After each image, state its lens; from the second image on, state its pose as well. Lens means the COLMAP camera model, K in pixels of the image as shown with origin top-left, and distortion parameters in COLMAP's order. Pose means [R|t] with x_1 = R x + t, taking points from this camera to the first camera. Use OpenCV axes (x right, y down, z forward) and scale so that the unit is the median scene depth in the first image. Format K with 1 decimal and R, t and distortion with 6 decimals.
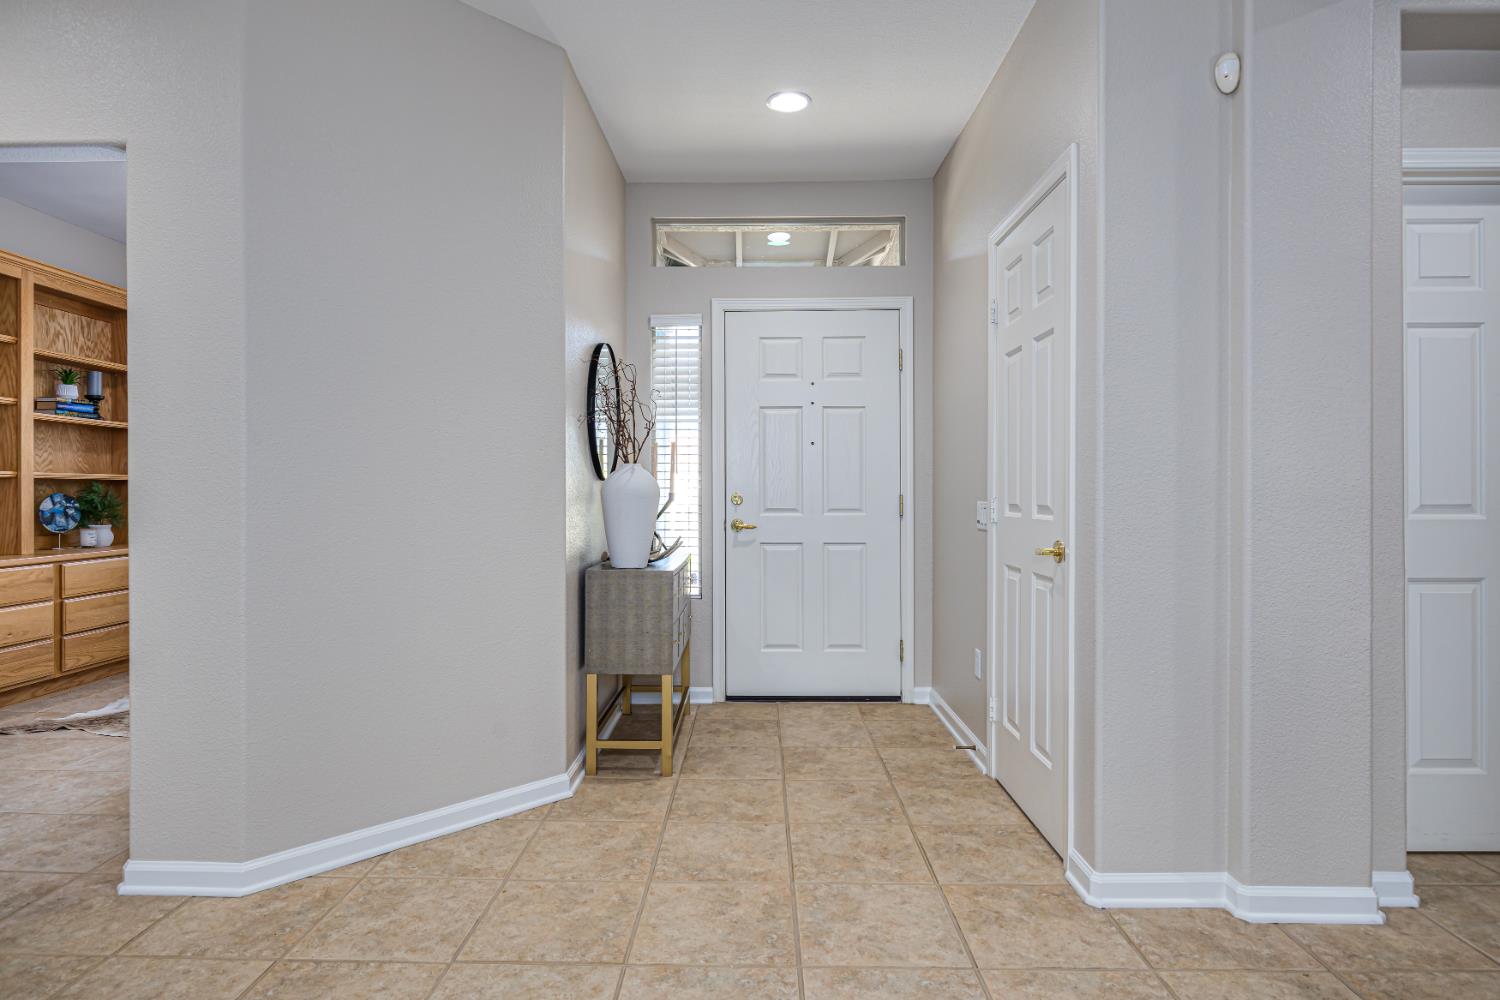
lens RADIAL K [[826.3, 0, 750.0], [0, 826.3, 500.0], [0, 0, 1]] dist [-0.001174, -0.000695]
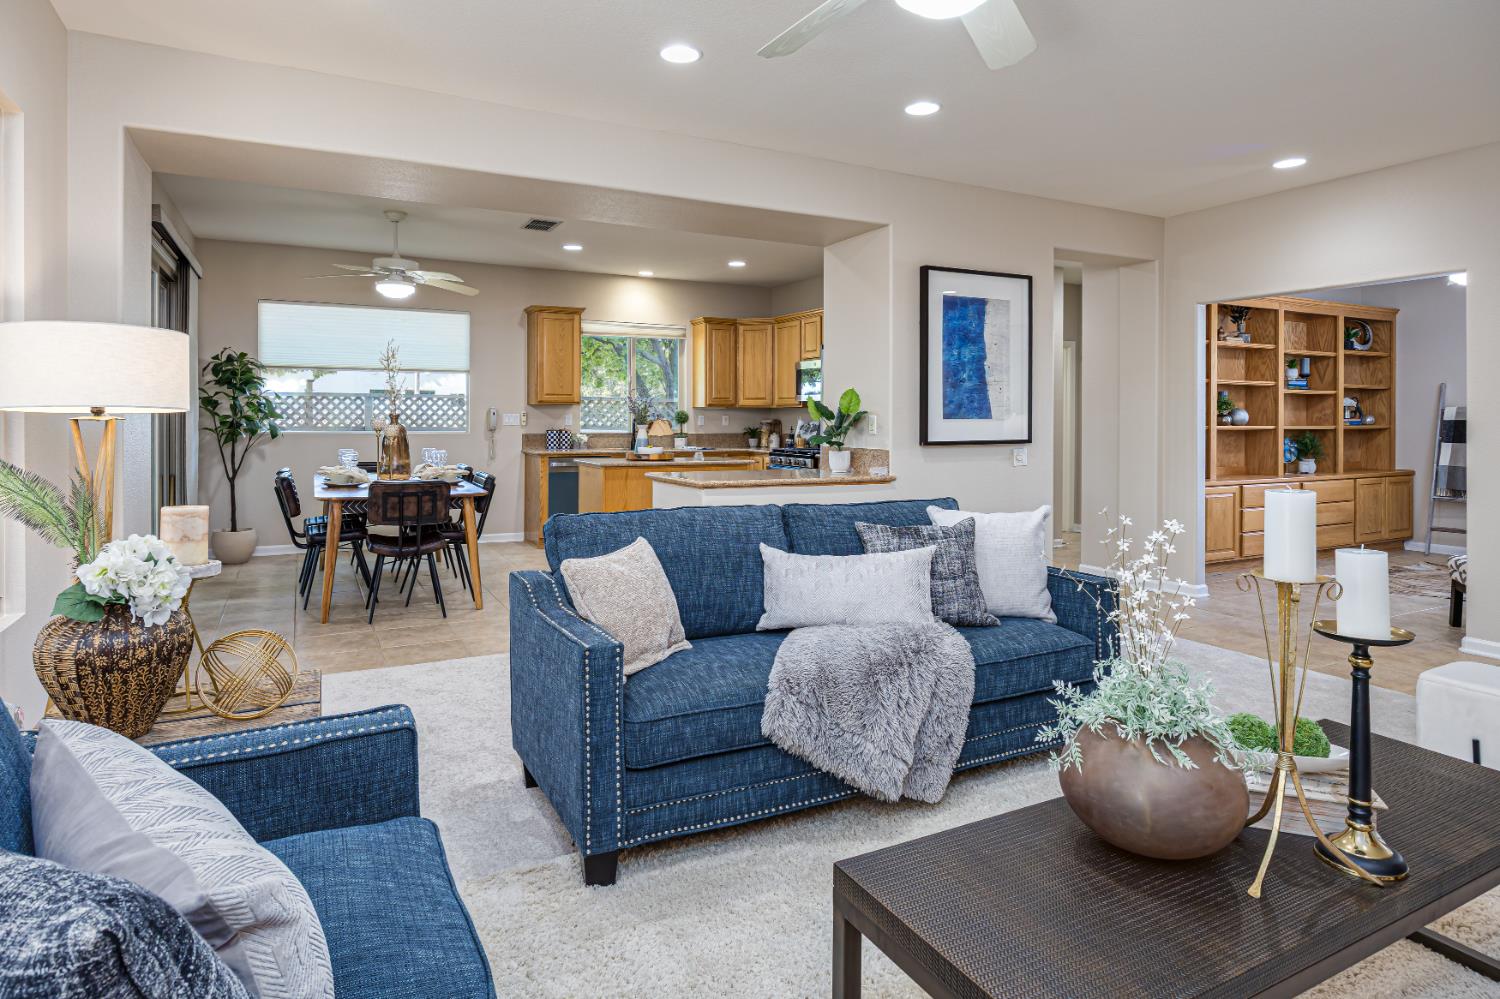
lens RADIAL K [[857.4, 0, 745.2], [0, 857.4, 420.5], [0, 0, 1]] dist [-0.002458, -0.000241]
pose [[0.483042, -0.000304, -0.875597, 0.097559], [-0.009474, 0.999940, -0.005574, -0.022753], [0.875546, 0.010988, 0.483010, -0.695307]]
